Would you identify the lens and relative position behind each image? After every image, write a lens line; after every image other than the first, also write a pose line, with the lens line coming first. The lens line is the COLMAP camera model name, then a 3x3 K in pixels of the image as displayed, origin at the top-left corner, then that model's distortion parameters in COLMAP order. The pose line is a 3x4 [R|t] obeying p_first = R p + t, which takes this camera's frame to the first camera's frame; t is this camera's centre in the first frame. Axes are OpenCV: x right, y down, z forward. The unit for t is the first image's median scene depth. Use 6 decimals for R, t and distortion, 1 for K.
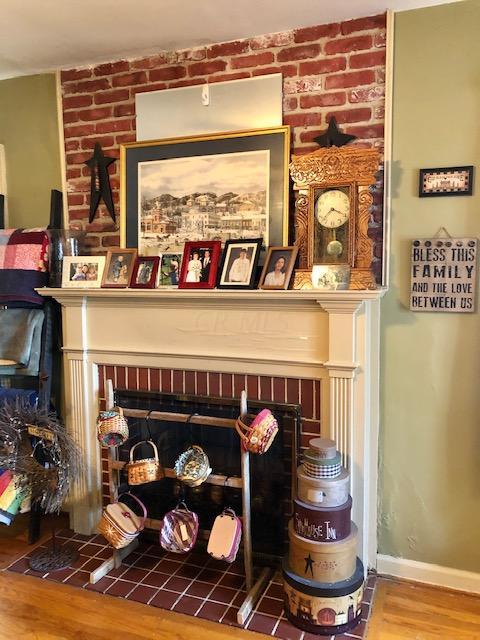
lens RADIAL K [[533.8, 0, 238.8], [0, 533.8, 317.1], [0, 0, 1]] dist [0.056276, -0.041272]
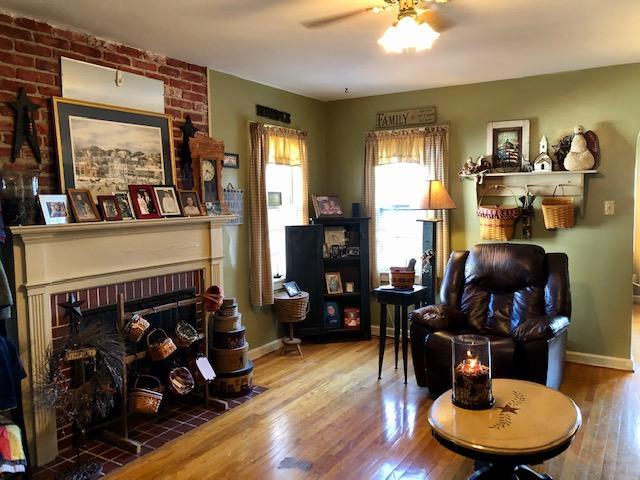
lens RADIAL K [[533.8, 0, 317.6], [0, 533.8, 240.8], [0, 0, 1]] dist [0.056276, -0.041272]
pose [[0.181267, -0.075838, 0.980505, -1.336969], [0.106829, 0.992641, 0.057027, -0.027785], [-0.977614, 0.094409, 0.188035, 0.288623]]
